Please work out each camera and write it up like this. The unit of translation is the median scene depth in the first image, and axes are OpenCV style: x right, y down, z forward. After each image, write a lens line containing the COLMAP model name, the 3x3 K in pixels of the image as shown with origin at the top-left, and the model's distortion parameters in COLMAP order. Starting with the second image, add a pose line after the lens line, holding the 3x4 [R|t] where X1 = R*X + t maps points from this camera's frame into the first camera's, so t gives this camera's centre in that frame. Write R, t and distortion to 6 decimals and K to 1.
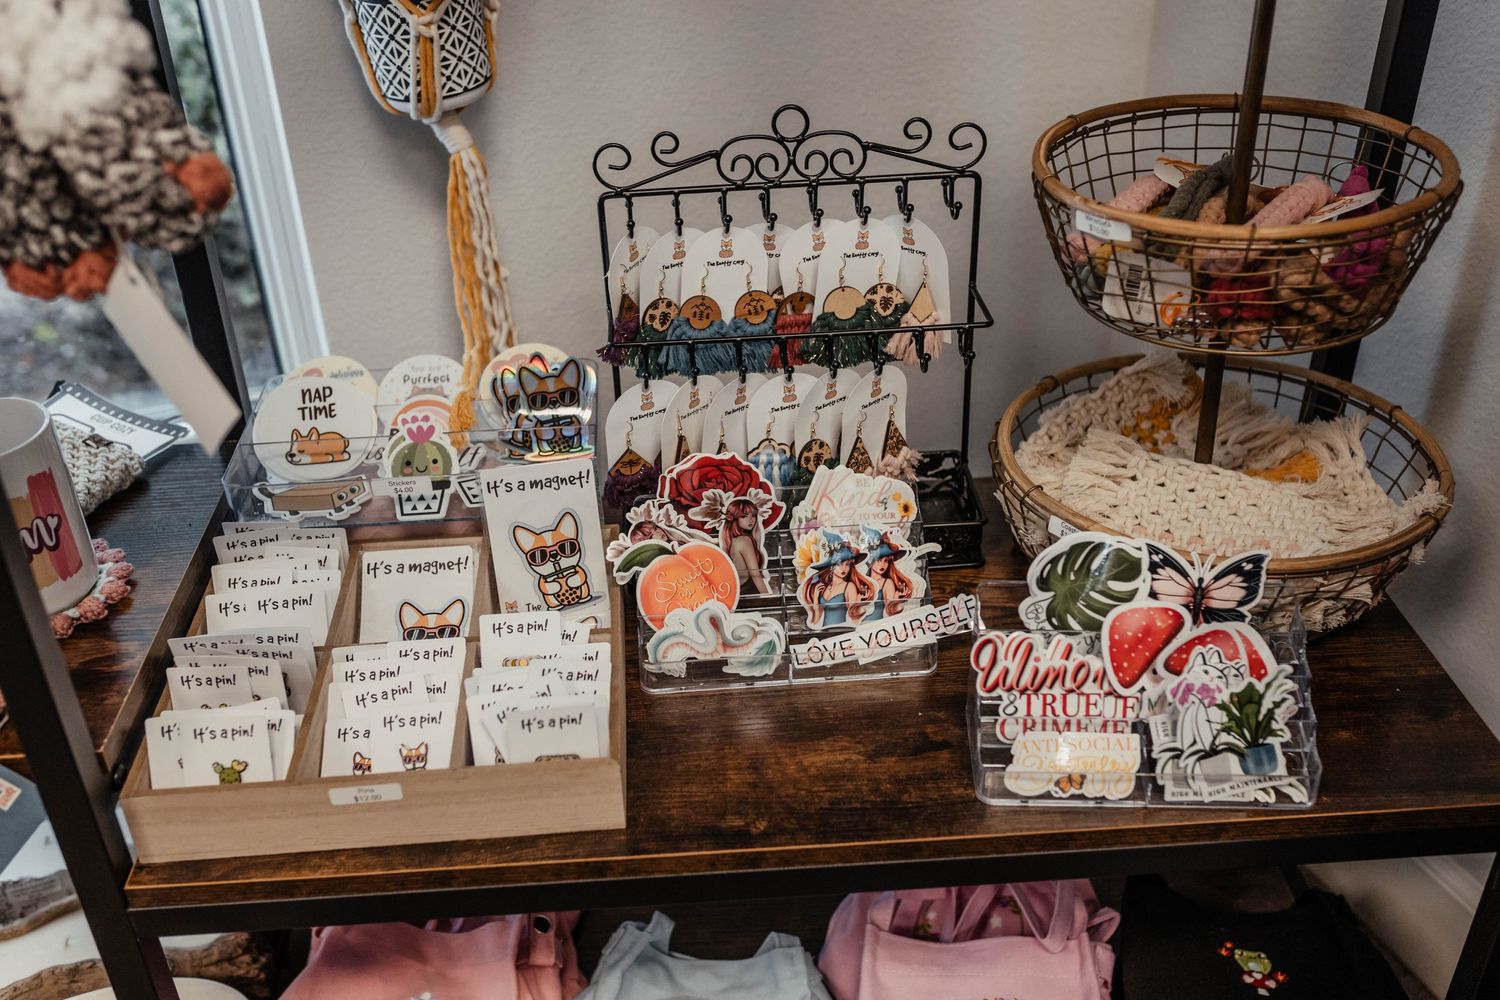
lens RADIAL K [[1441.5, 0, 750.0], [0, 1441.5, 500.0], [0, 0, 1]] dist [-0.003241, 0.009523]
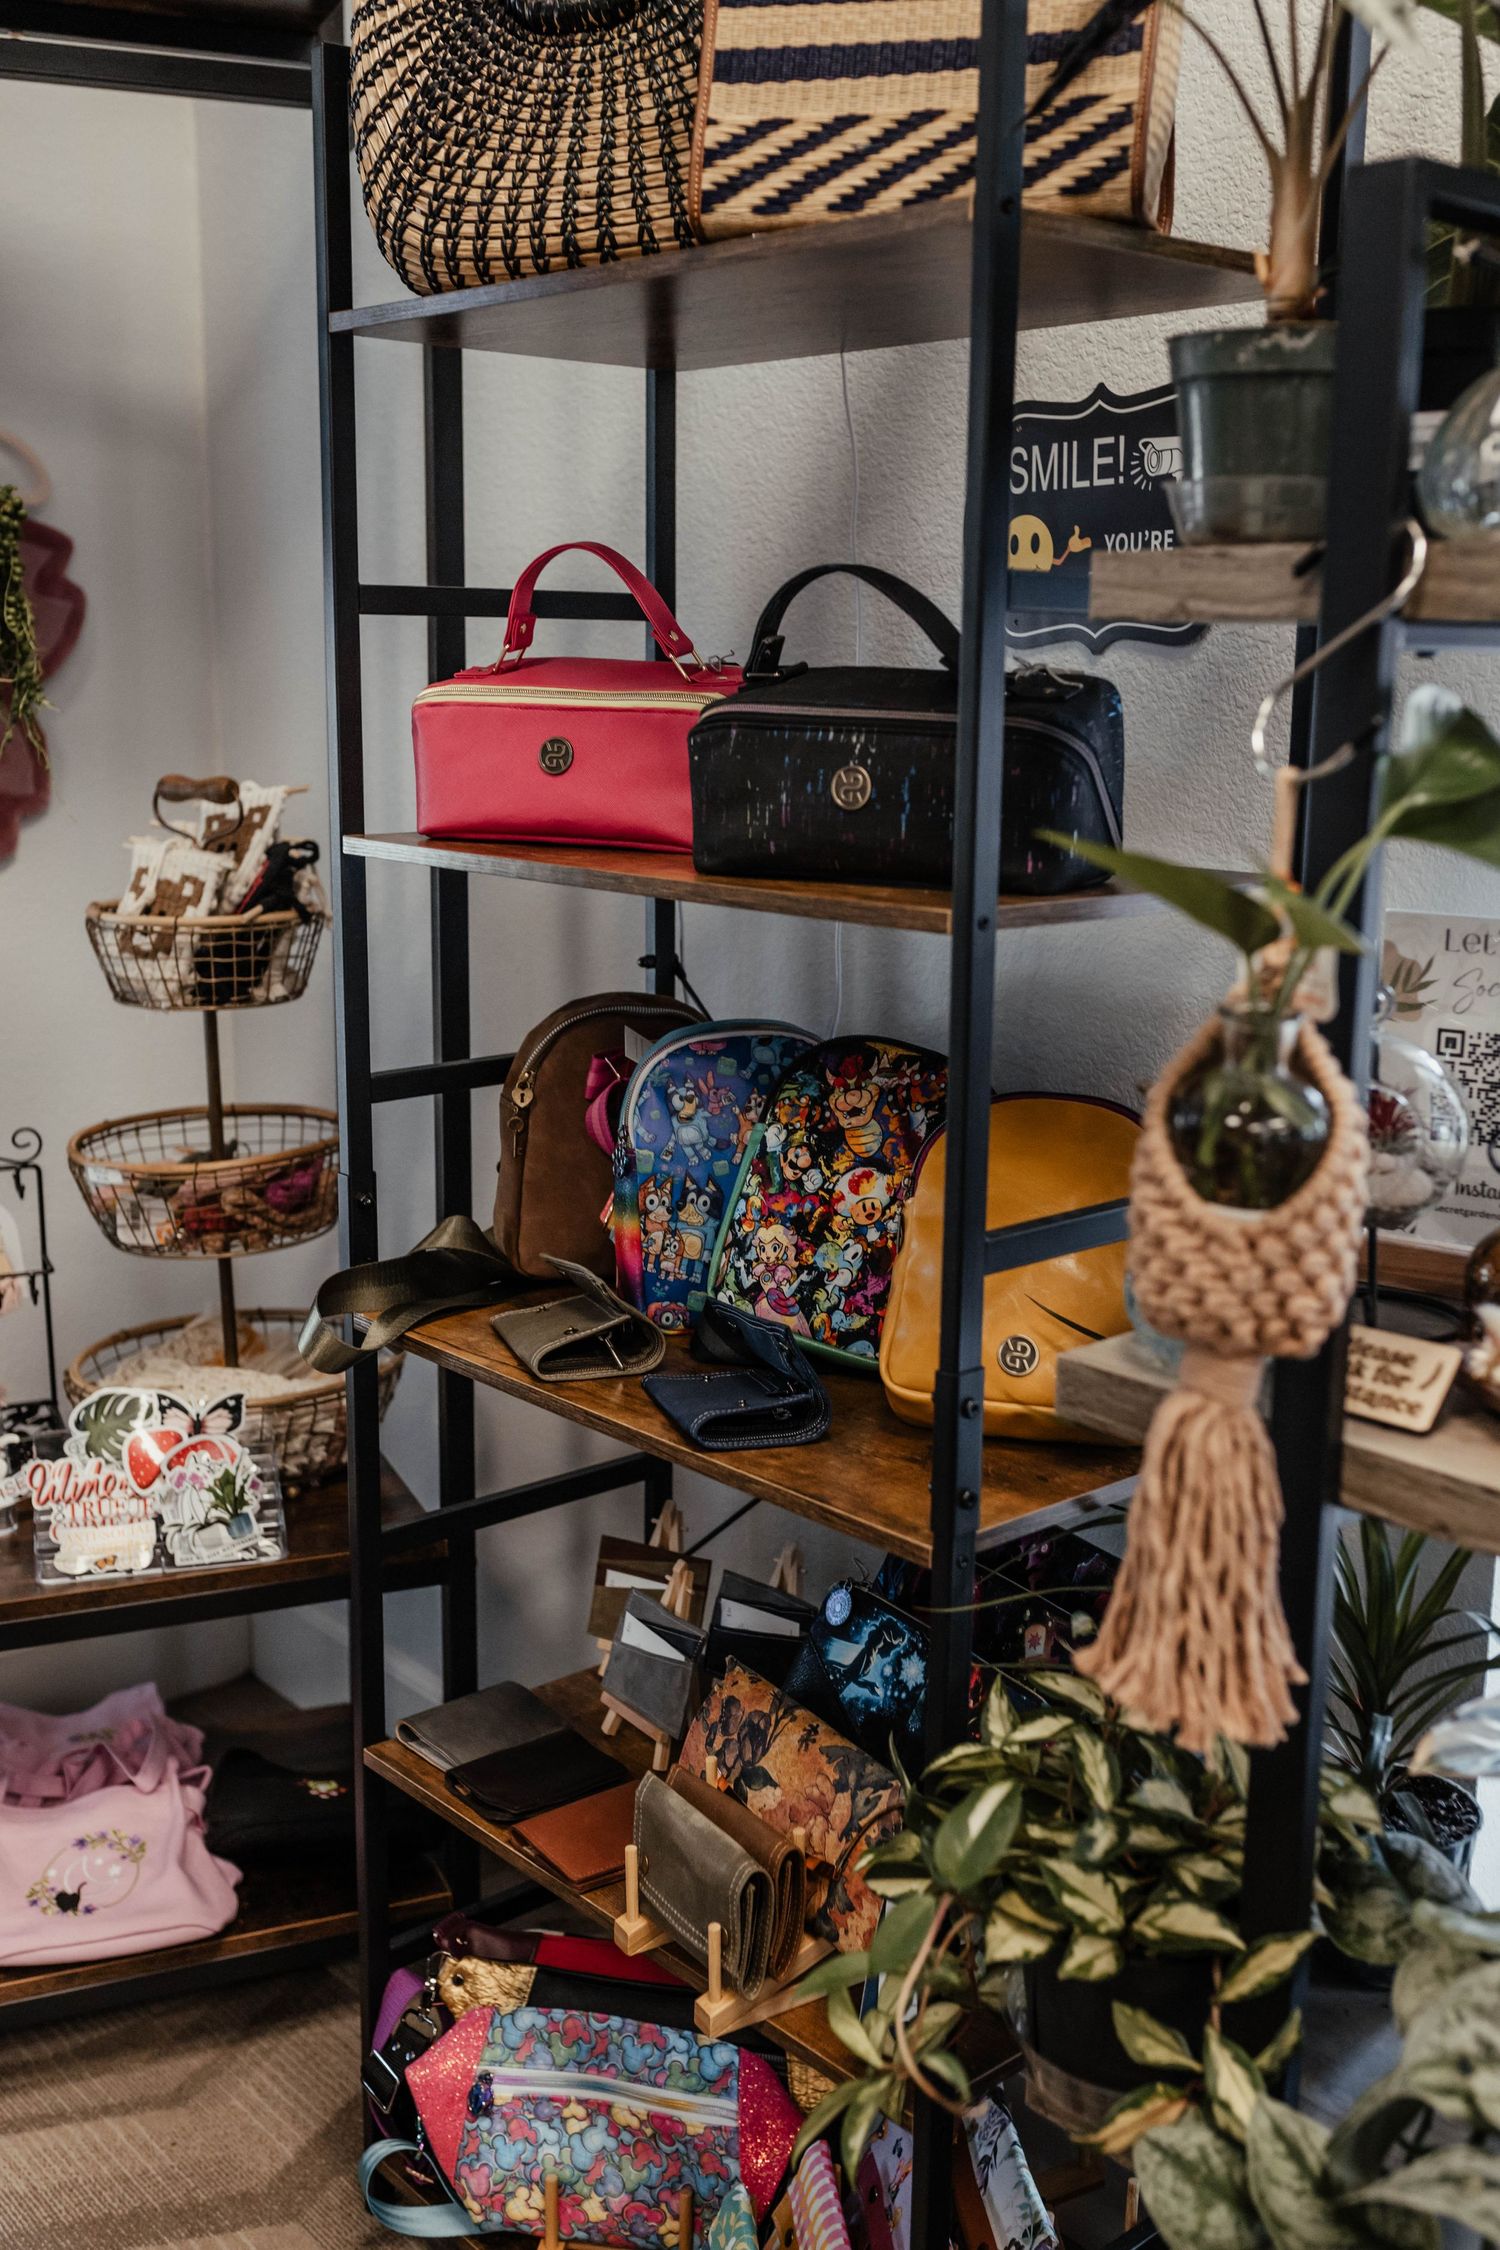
lens RADIAL K [[2274.4, 0, 750.0], [0, 2274.4, 1125.0], [0, 0, 1]] dist [0.004154, 0.005295]
pose [[0.943498, -0.036546, 0.329357, 0.102348], [0.147591, 0.936221, -0.318914, 0.585081], [-0.296697, 0.349505, 0.888717, -1.242367]]
